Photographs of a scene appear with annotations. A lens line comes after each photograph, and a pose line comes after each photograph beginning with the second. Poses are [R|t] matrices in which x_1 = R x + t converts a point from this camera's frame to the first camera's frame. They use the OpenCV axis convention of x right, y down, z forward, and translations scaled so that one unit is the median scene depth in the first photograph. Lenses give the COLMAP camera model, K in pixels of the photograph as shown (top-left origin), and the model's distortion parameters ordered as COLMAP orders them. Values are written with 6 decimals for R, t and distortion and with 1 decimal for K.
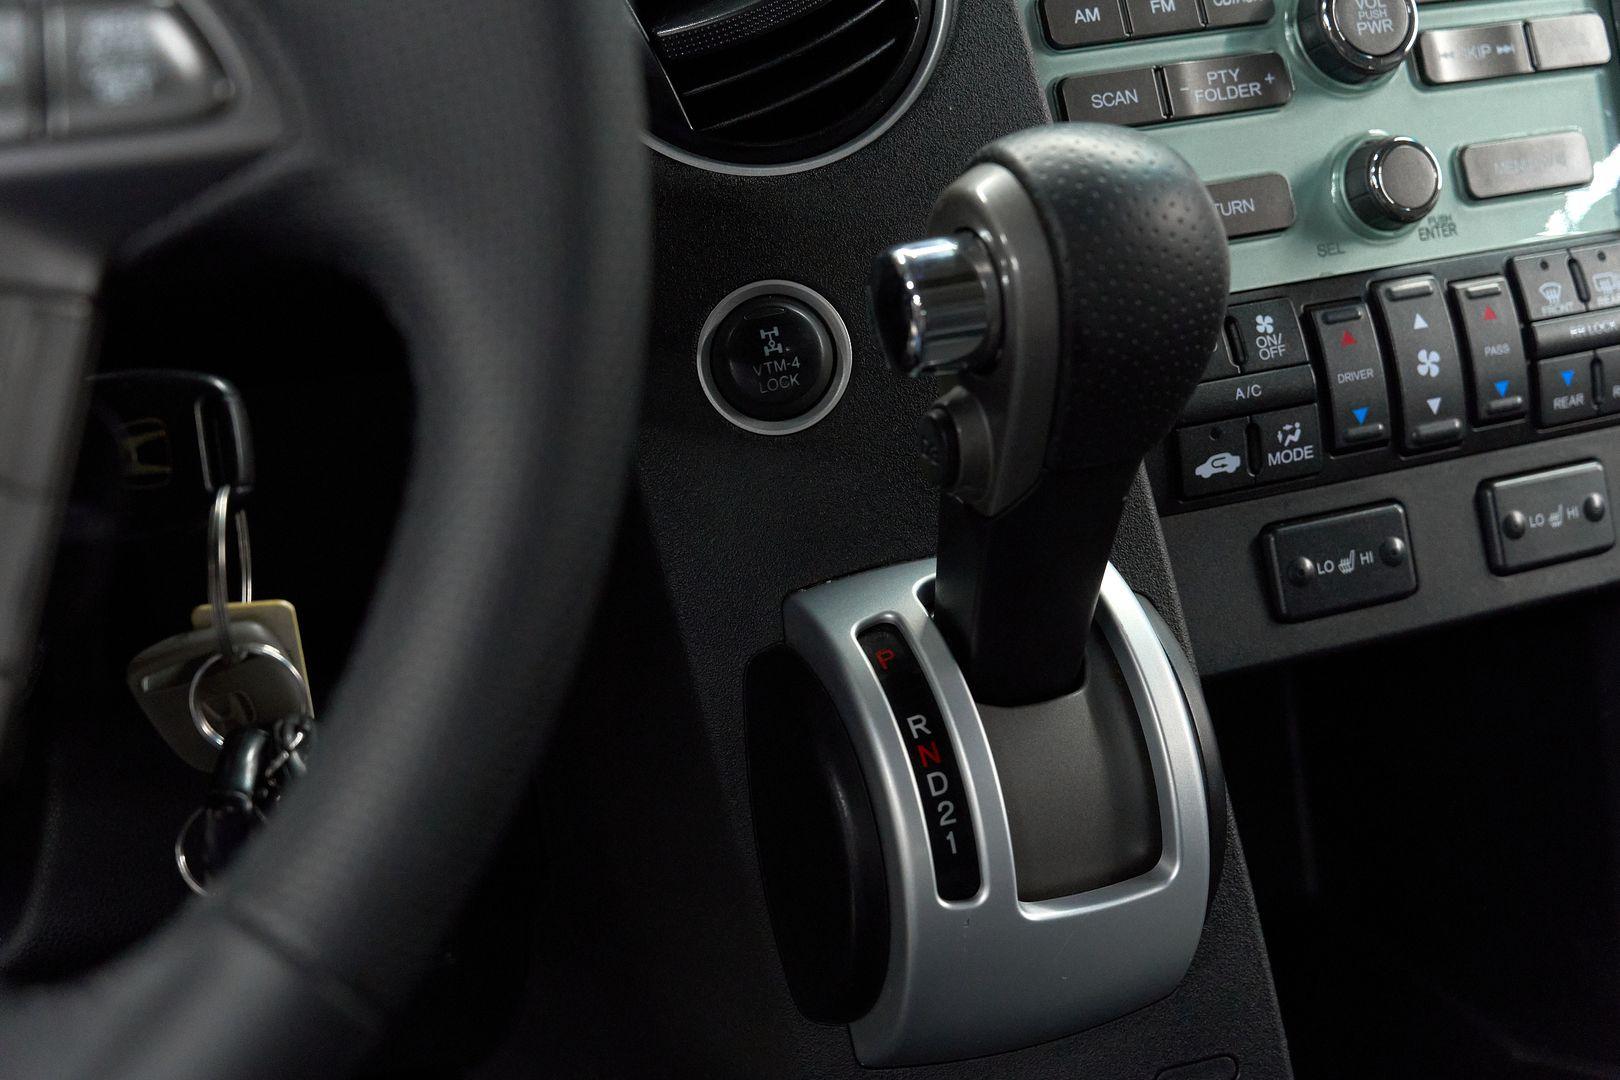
lens RADIAL K [[2424.7, 0, 816.3], [0, 2424.7, 548.1], [0, 0, 1]] dist [-0.080480, 0.000000]
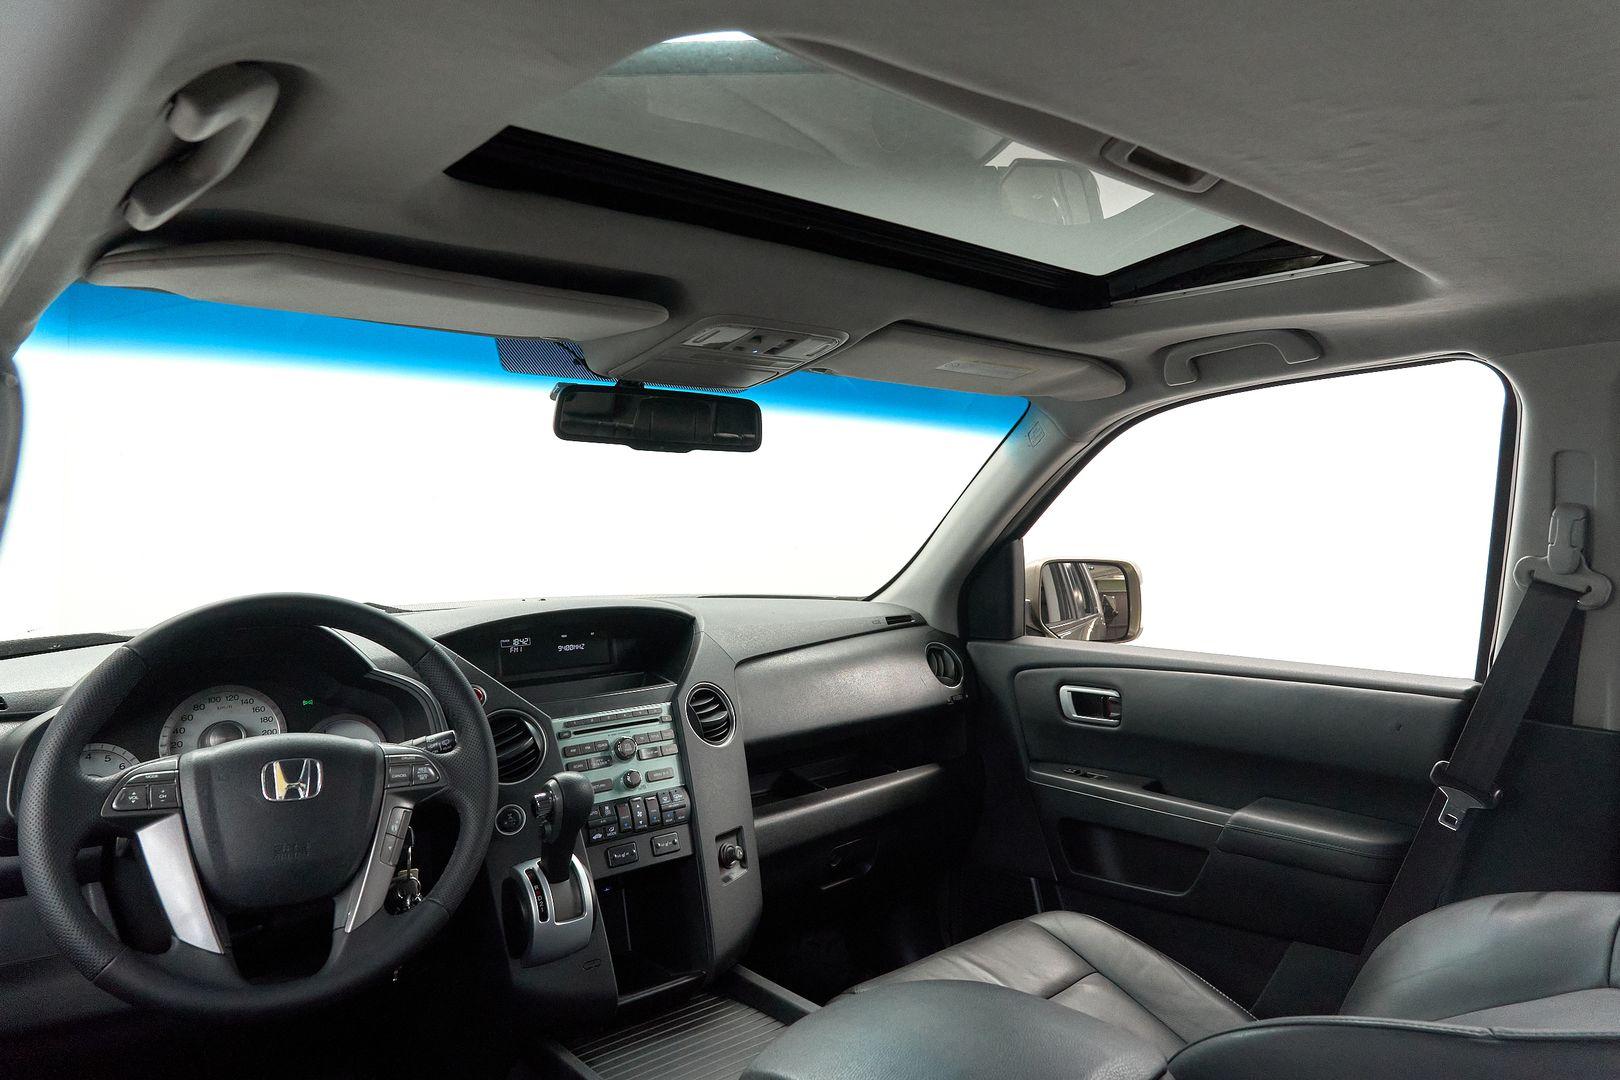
lens RADIAL K [[1023.8, 0, 838.9], [0, 1023.8, 468.5], [0, 0, 1]] dist [0.020664, -0.005462]
pose [[0.952391, 0.037479, 0.302568, -0.040304], [0.099657, 0.899631, -0.425127, 0.246049], [-0.288133, 0.435040, 0.853065, -1.397625]]
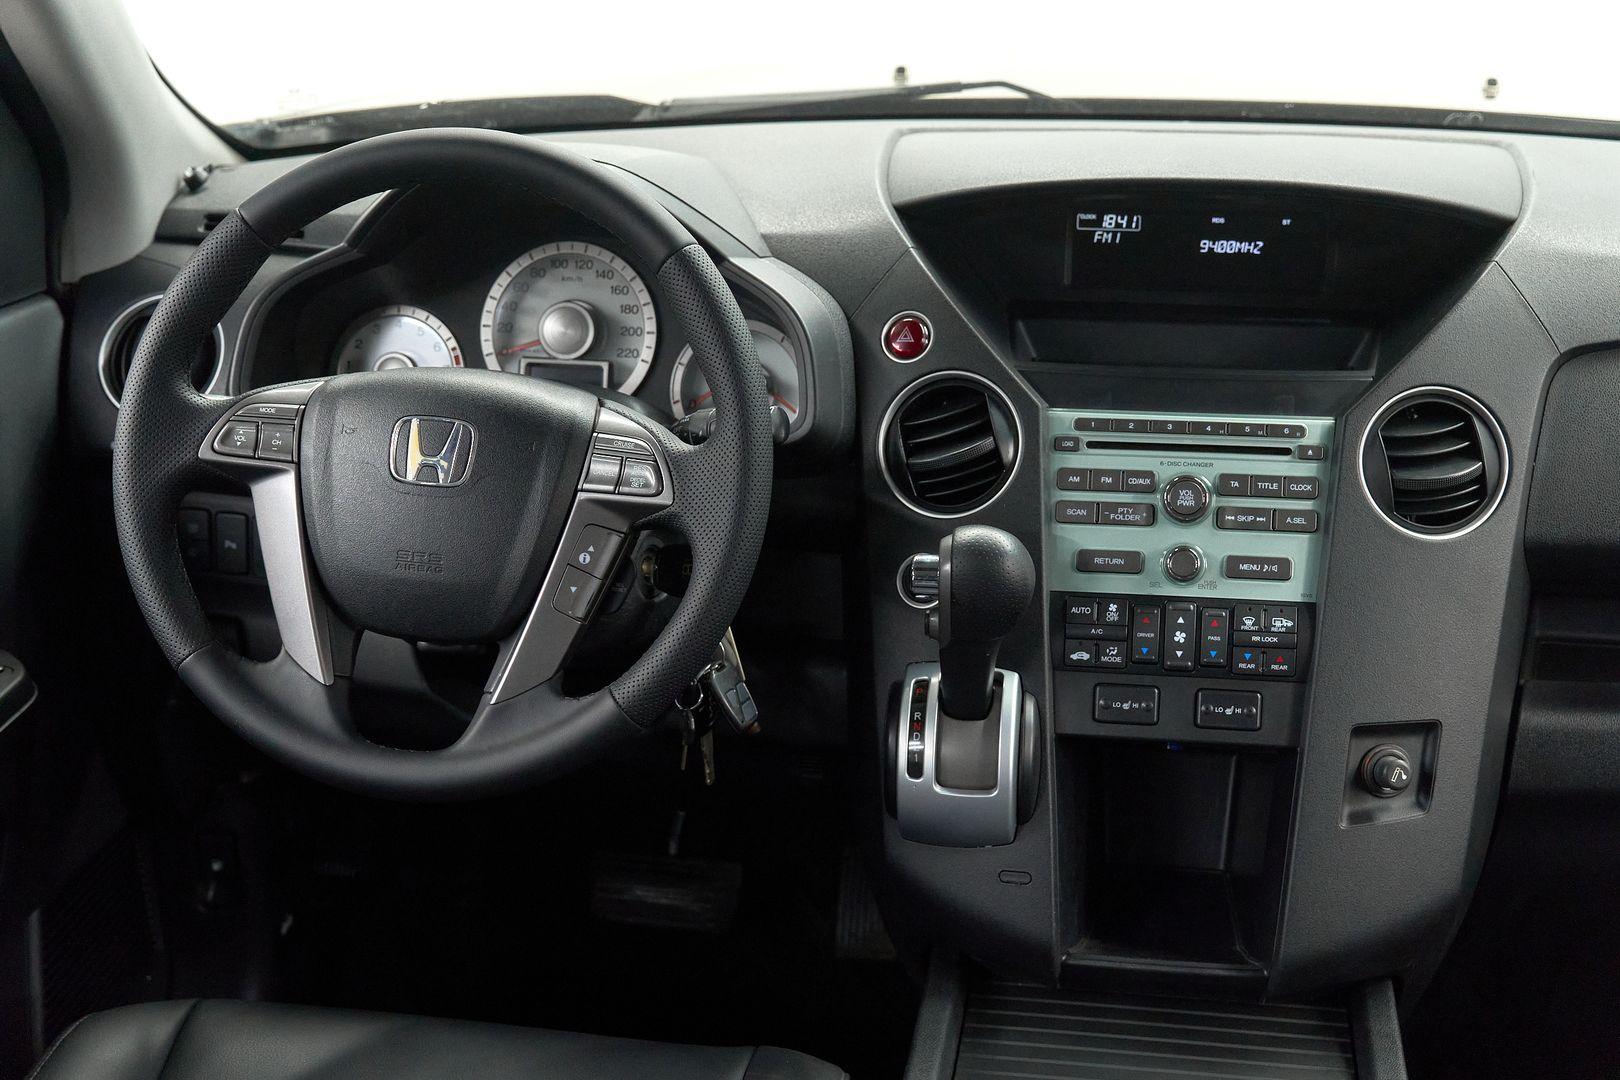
lens RADIAL K [[2148.3, 0, 830.8], [0, 2148.3, 545.1], [0, 0, 1]] dist [-0.024966, 0.000000]
pose [[0.850241, 0.205017, -0.484829, 1.026520], [-0.220312, 0.975084, 0.025969, -0.150471], [0.478073, 0.084733, 0.874223, -1.160728]]
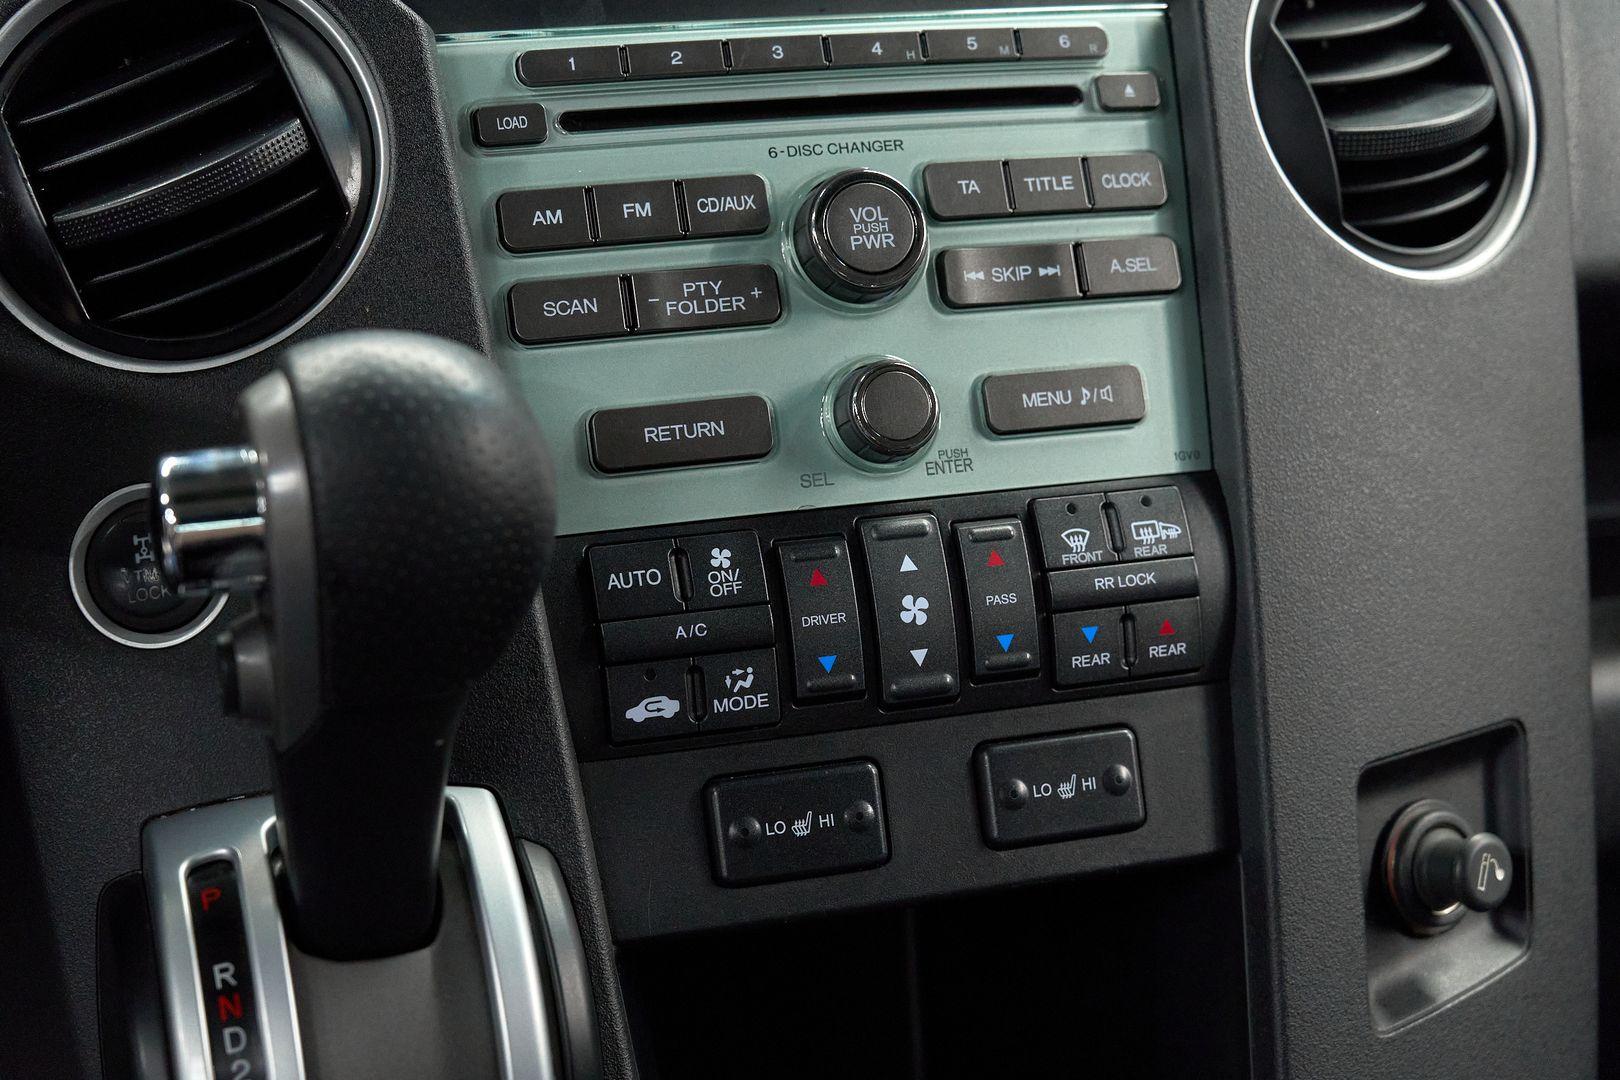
lens RADIAL K [[2424.7, 0, 795.6], [0, 2424.7, 554.2], [0, 0, 1]] dist [-0.080480, 0.000000]
pose [[0.994813, 0.055177, -0.085457, 0.290453], [-0.061520, 0.995399, -0.073457, -0.028193], [0.081010, 0.078333, 0.993630, 0.088506]]
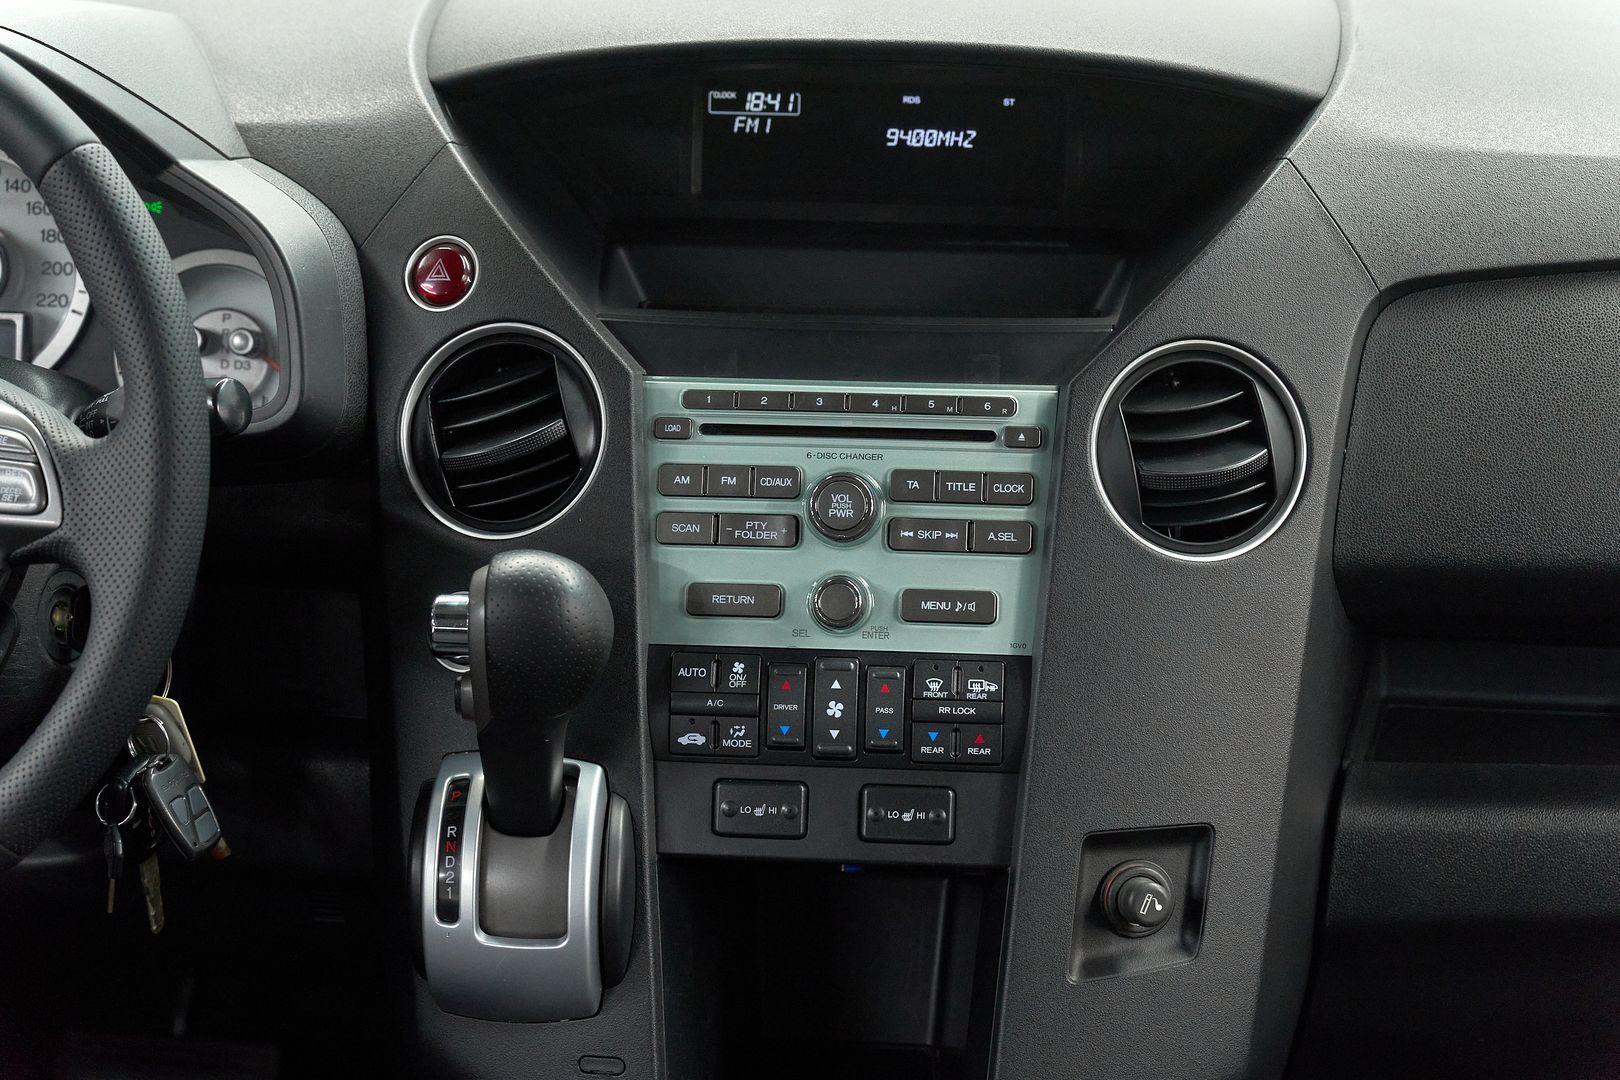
lens RADIAL K [[3125.5, 0, 805.7], [0, 3125.5, 528.5], [0, 0, 1]] dist [-0.117734, 0.000000]
pose [[0.883474, 0.188461, -0.428902, 1.185390], [-0.208212, 0.978083, 0.000888, -0.203643], [0.419669, 0.088518, 0.903351, -1.051604]]
